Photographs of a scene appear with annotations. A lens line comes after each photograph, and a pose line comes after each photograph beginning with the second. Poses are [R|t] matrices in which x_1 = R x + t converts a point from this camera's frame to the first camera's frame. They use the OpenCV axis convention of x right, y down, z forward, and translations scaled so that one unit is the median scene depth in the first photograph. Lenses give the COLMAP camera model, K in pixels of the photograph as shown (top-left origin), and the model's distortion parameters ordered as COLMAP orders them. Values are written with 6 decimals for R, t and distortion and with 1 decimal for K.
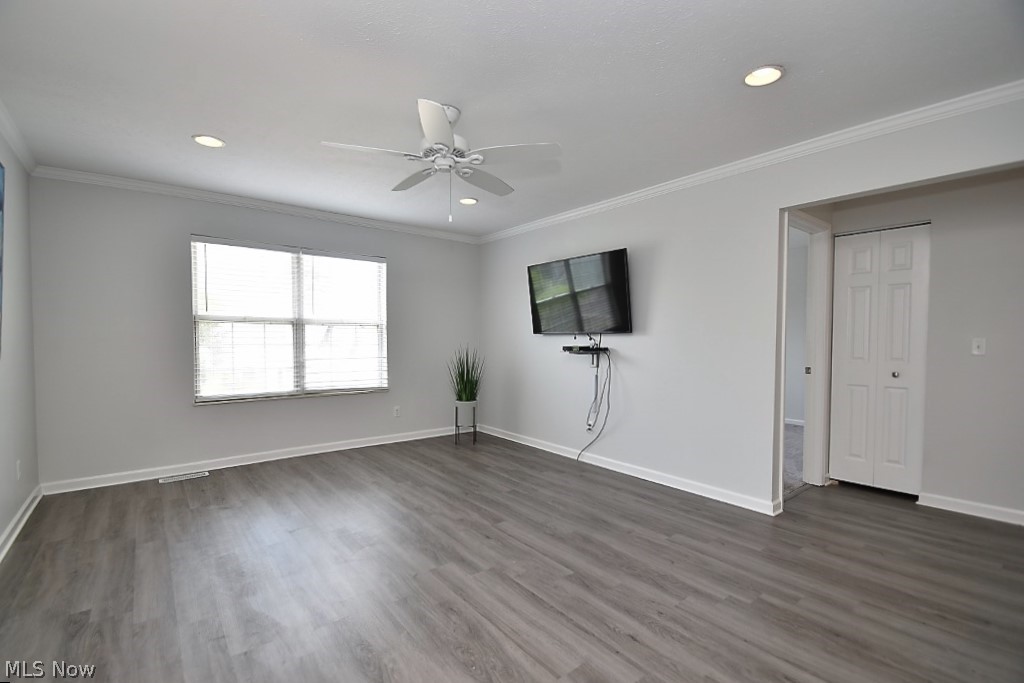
lens RADIAL K [[449.5, 0, 486.5], [0, 449.5, 351.6], [0, 0, 1]] dist [0.003722, -0.008617]
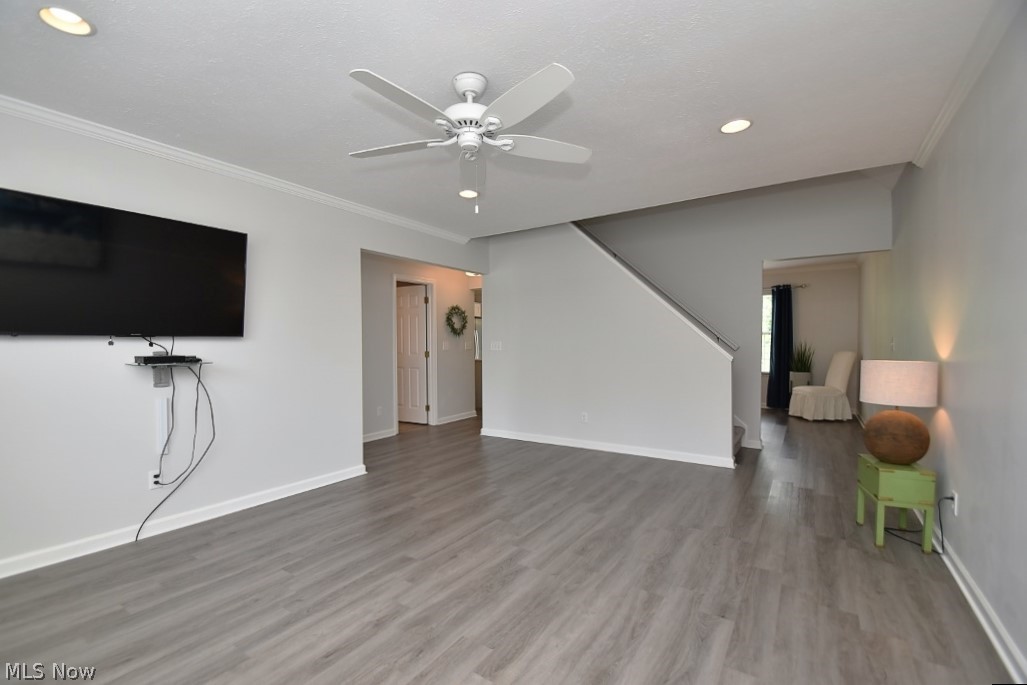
lens RADIAL K [[450.8, 0, 511.3], [0, 450.8, 345.6], [0, 0, 1]] dist [0.003722, -0.008617]
pose [[-0.329979, -0.007436, 0.943959, -0.626333], [0.031348, 0.999331, 0.018830, -0.025237], [-0.943468, 0.035804, -0.329526, 0.810453]]
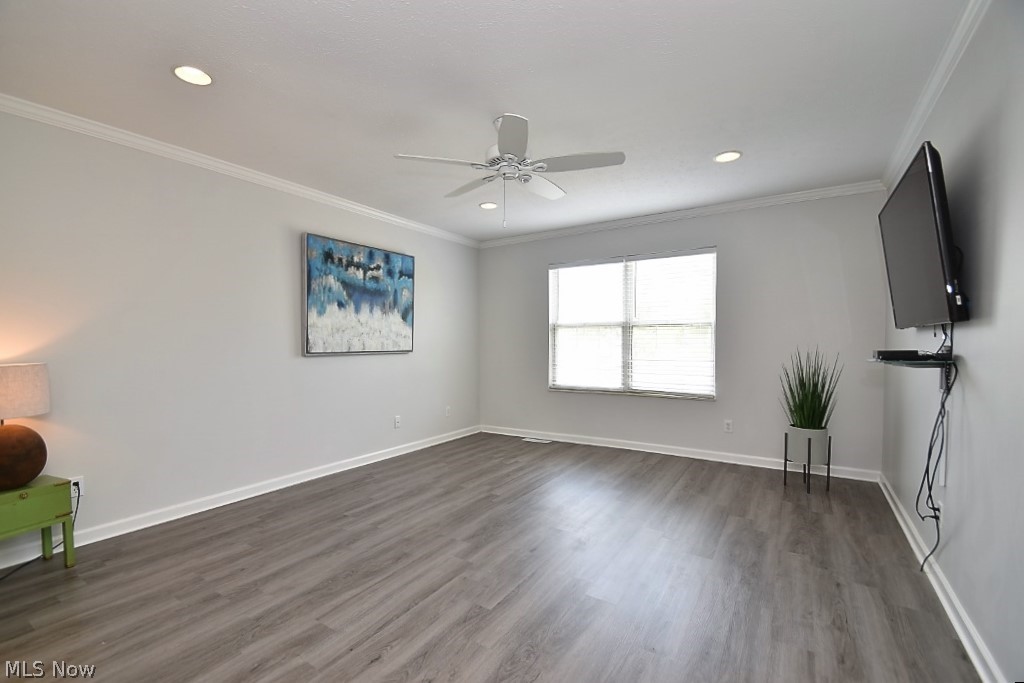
lens RADIAL K [[449.5, 0, 508.8], [0, 449.5, 348.4], [0, 0, 1]] dist [0.003722, -0.008617]
pose [[0.343779, 0.008395, -0.939013, 0.593421], [-0.021916, 0.999759, 0.000915, -0.005366], [0.938795, 0.020265, 0.343881, 0.427434]]
